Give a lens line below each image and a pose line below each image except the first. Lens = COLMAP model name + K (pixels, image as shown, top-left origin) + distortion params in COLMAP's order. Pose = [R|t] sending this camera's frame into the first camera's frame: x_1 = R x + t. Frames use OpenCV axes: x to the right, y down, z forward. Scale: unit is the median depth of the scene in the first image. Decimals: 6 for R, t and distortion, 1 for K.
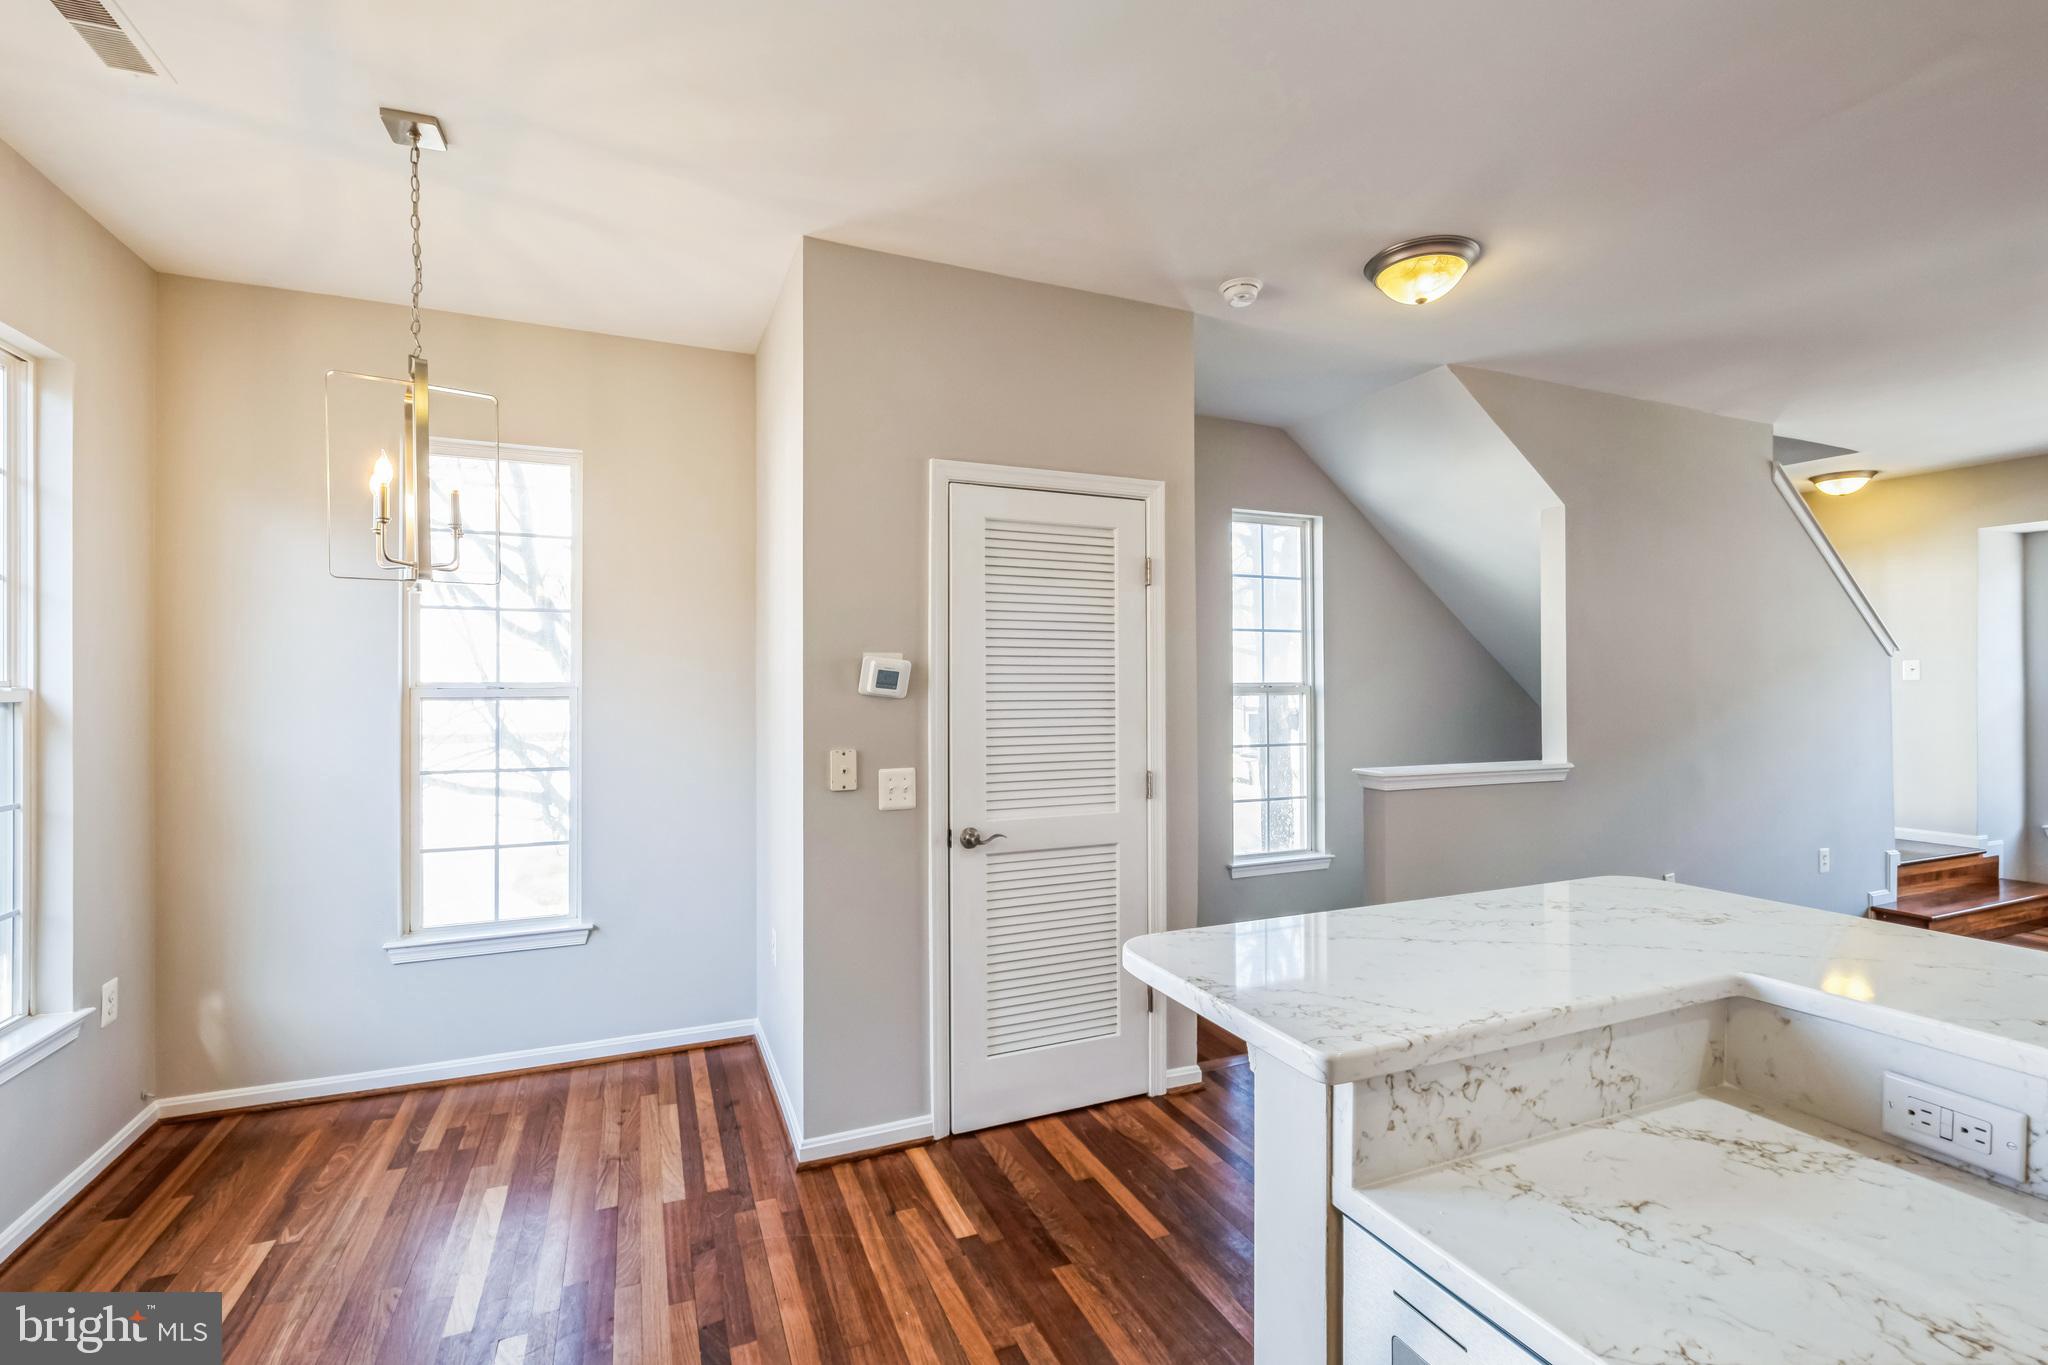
lens RADIAL K [[906.9, 0, 1015.6], [0, 906.9, 672.7], [0, 0, 1]] dist [0.002661, -0.008677]
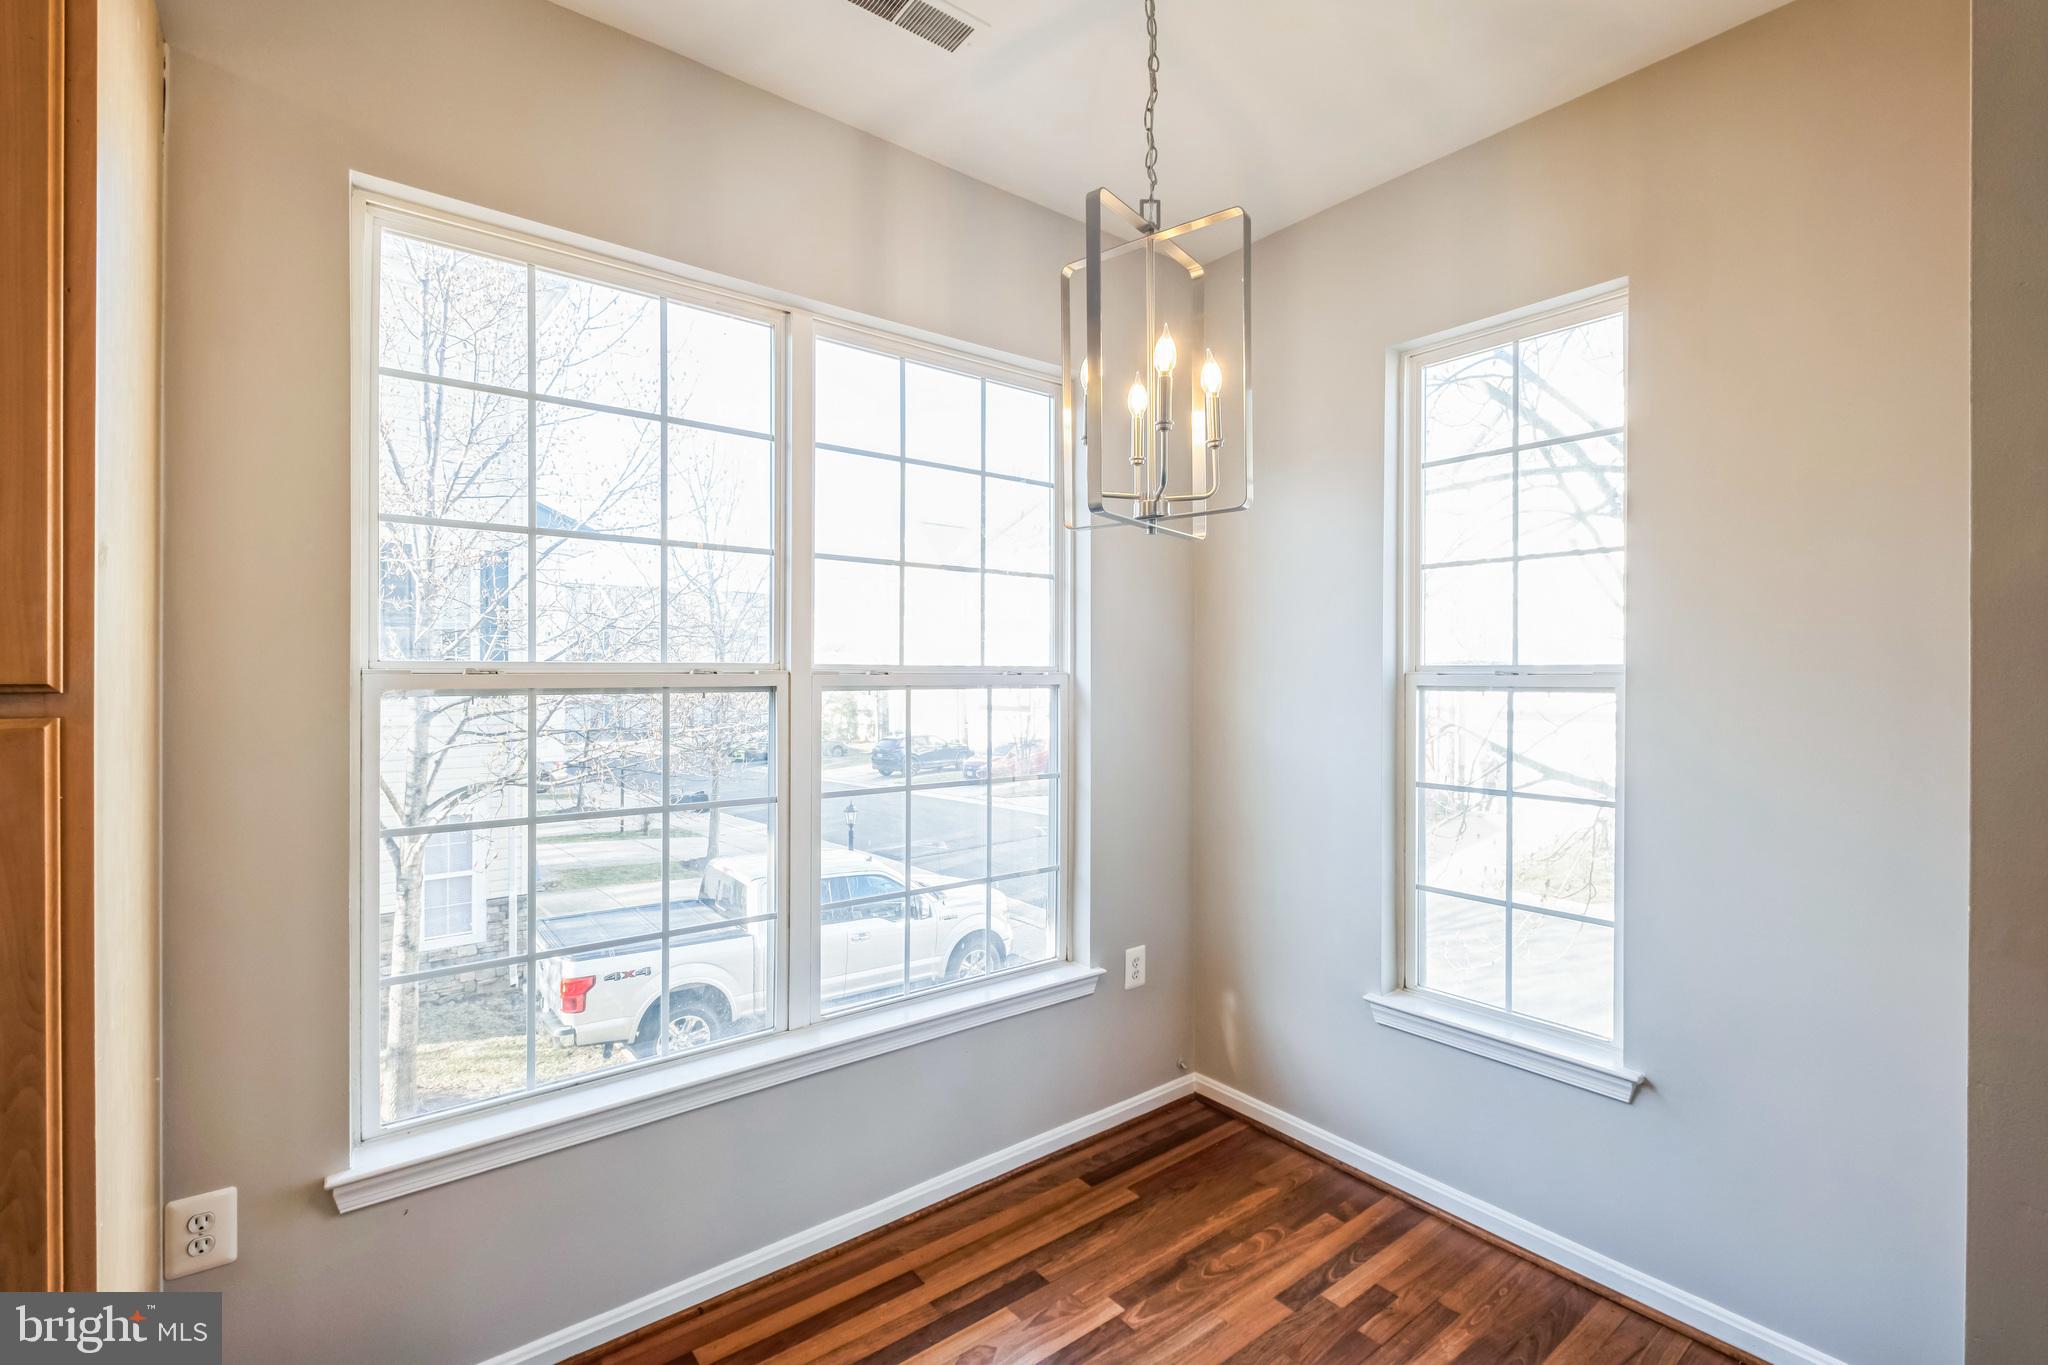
lens RADIAL K [[906.9, 0, 1015.6], [0, 906.9, 672.7], [0, 0, 1]] dist [0.002661, -0.008677]
pose [[0.257854, 0.003580, -0.966177, -0.007370], [0.013095, 0.999888, 0.007200, 0.008163], [0.966095, -0.014509, 0.257779, 0.542344]]
